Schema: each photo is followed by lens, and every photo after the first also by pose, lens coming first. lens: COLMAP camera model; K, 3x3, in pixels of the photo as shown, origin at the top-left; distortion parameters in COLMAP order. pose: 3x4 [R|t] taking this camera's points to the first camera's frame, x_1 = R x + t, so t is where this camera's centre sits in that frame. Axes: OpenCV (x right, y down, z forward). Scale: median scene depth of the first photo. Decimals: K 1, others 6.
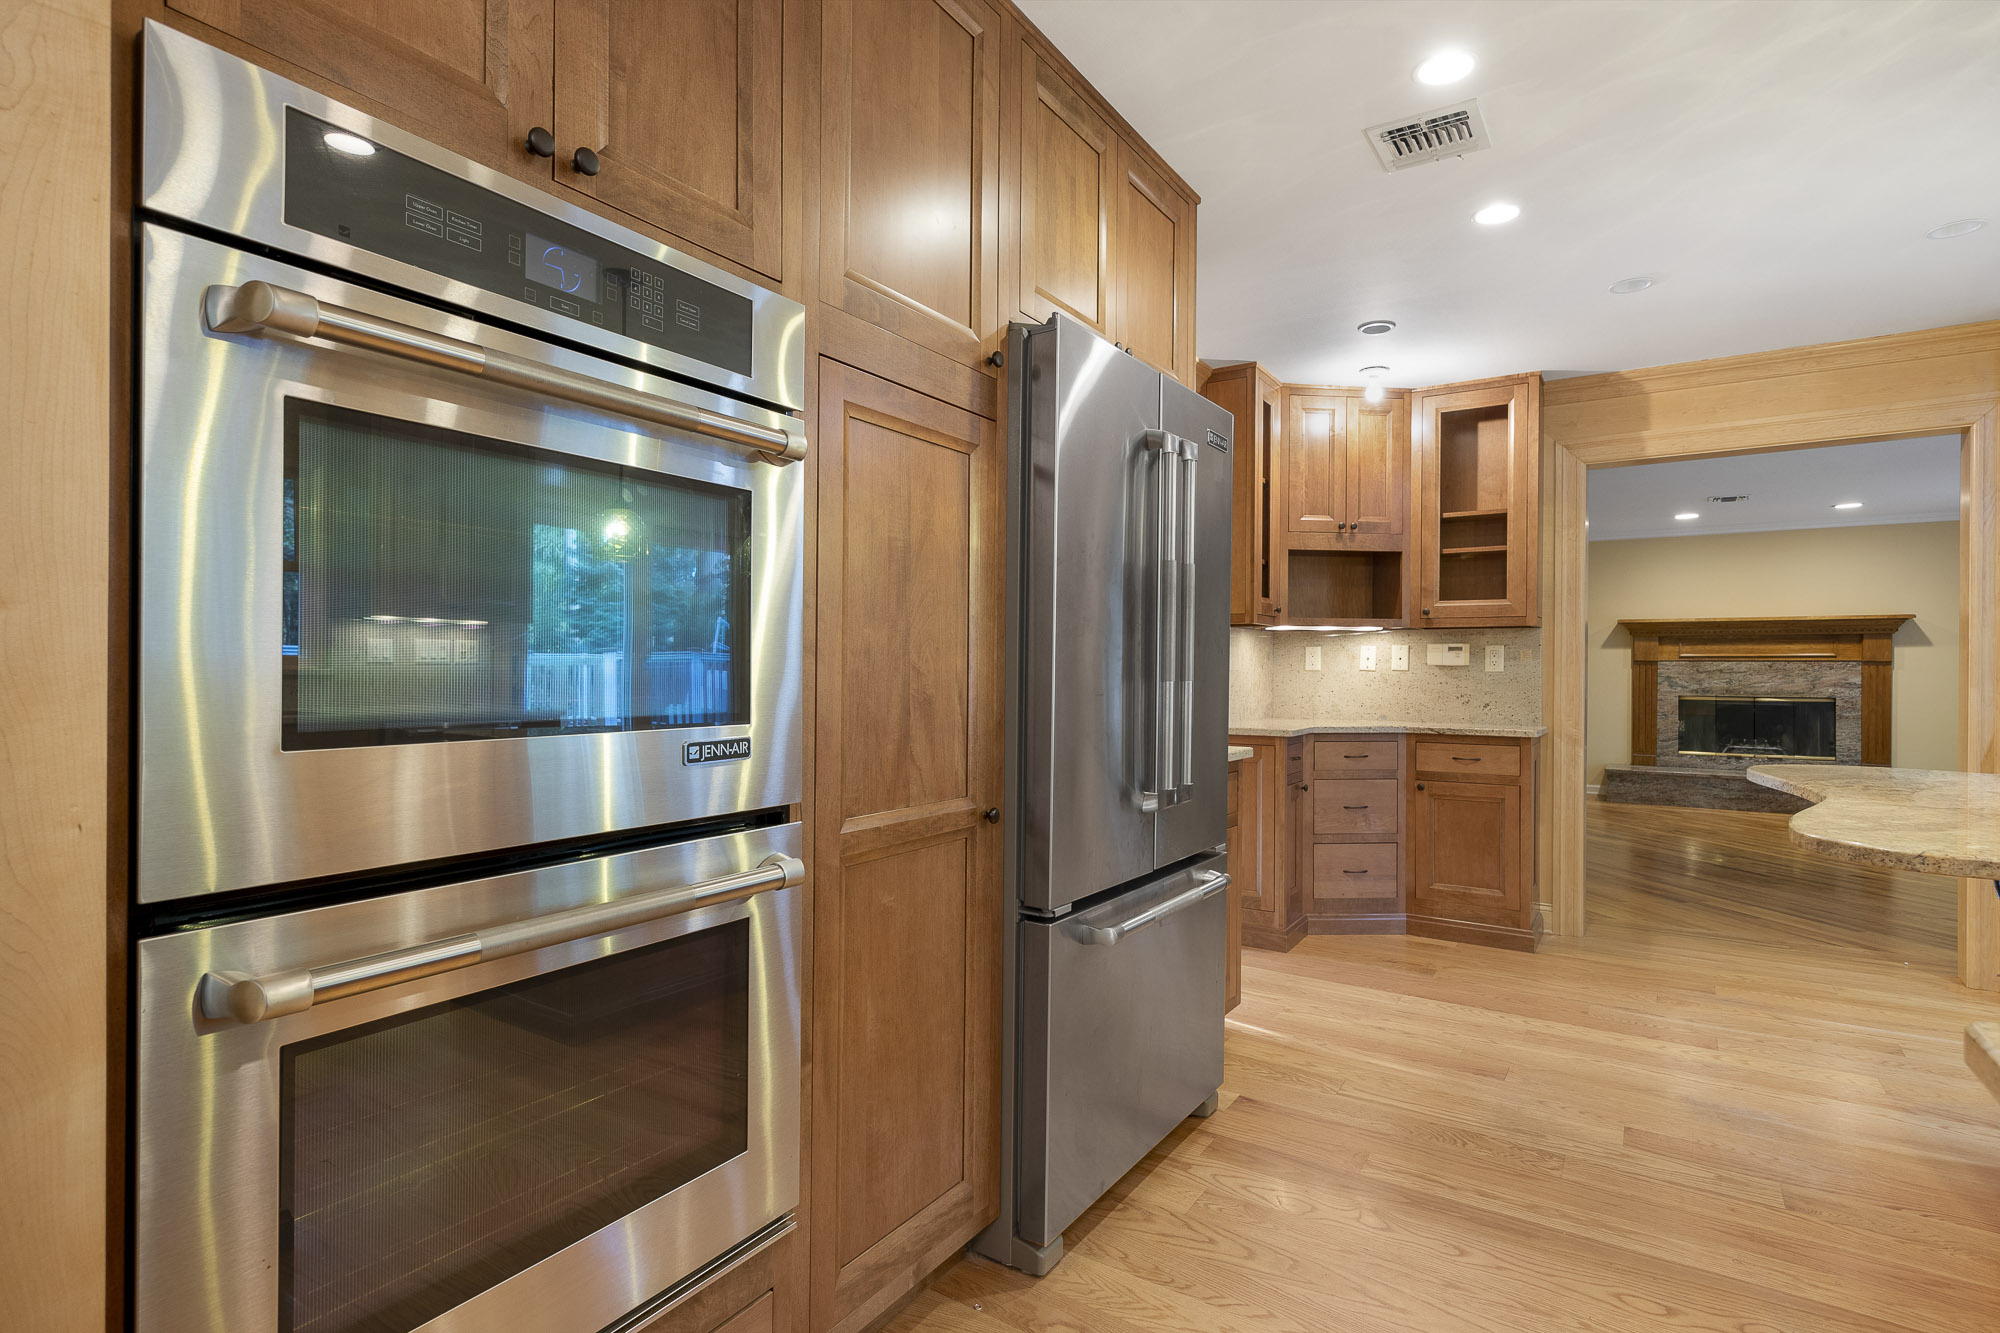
lens RADIAL K [[1003.8, 0, 1005.3], [0, 1003.8, 661.7], [0, 0, 1]] dist [0.023977, -0.003058]
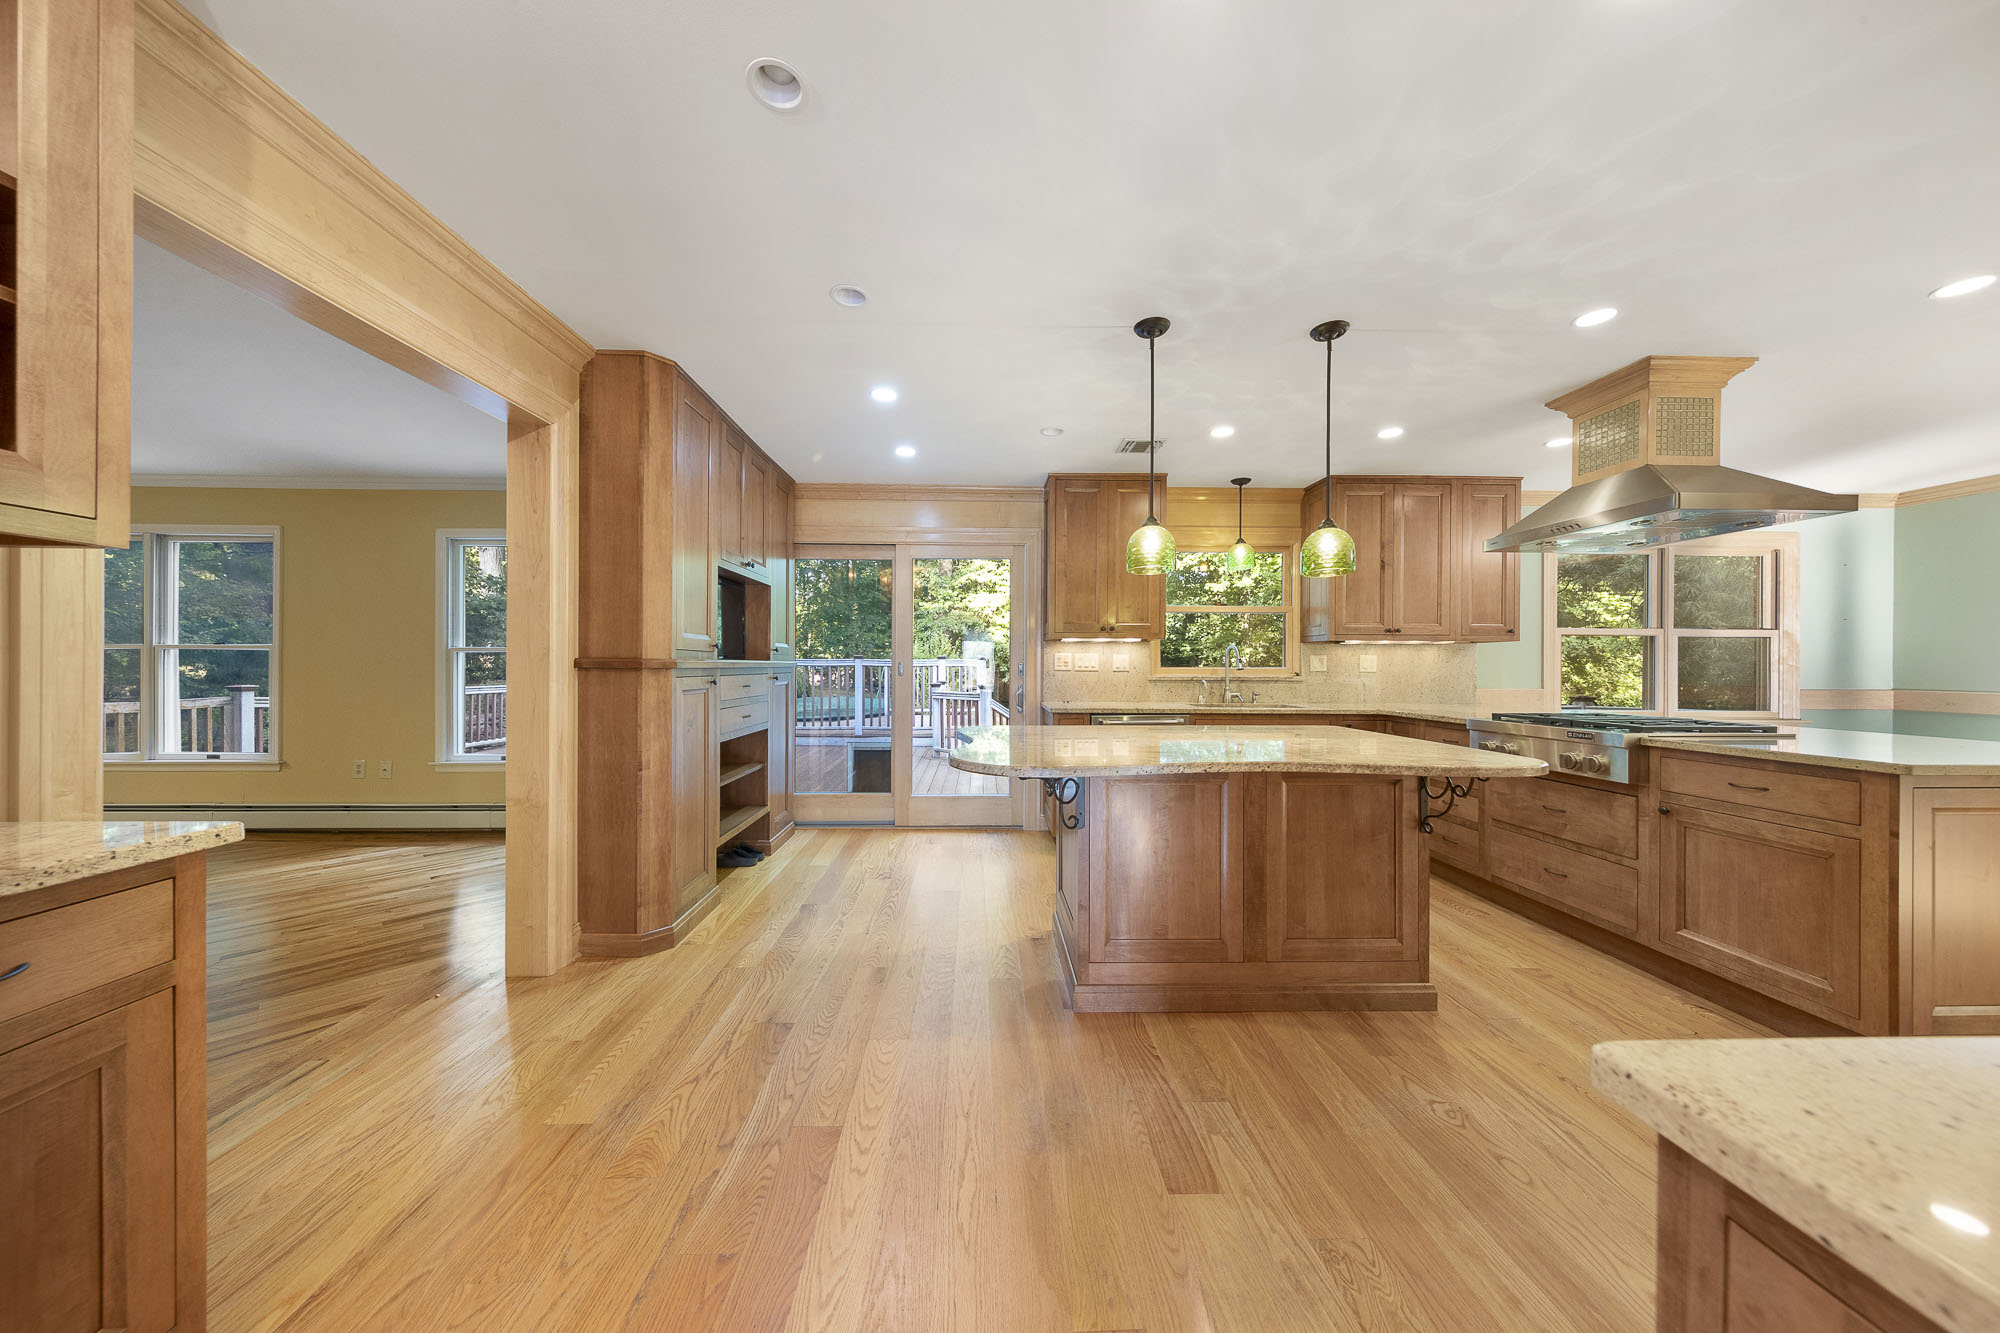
lens RADIAL K [[639.7, 0, 989.1], [0, 639.7, 665.4], [0, 0, 1]] dist [0.002067, -0.001488]
pose [[-0.570221, -0.004612, 0.821479, 0.140215], [-0.013961, 0.999894, -0.004078, 0.002567], [-0.821373, -0.013794, -0.570225, 0.840278]]
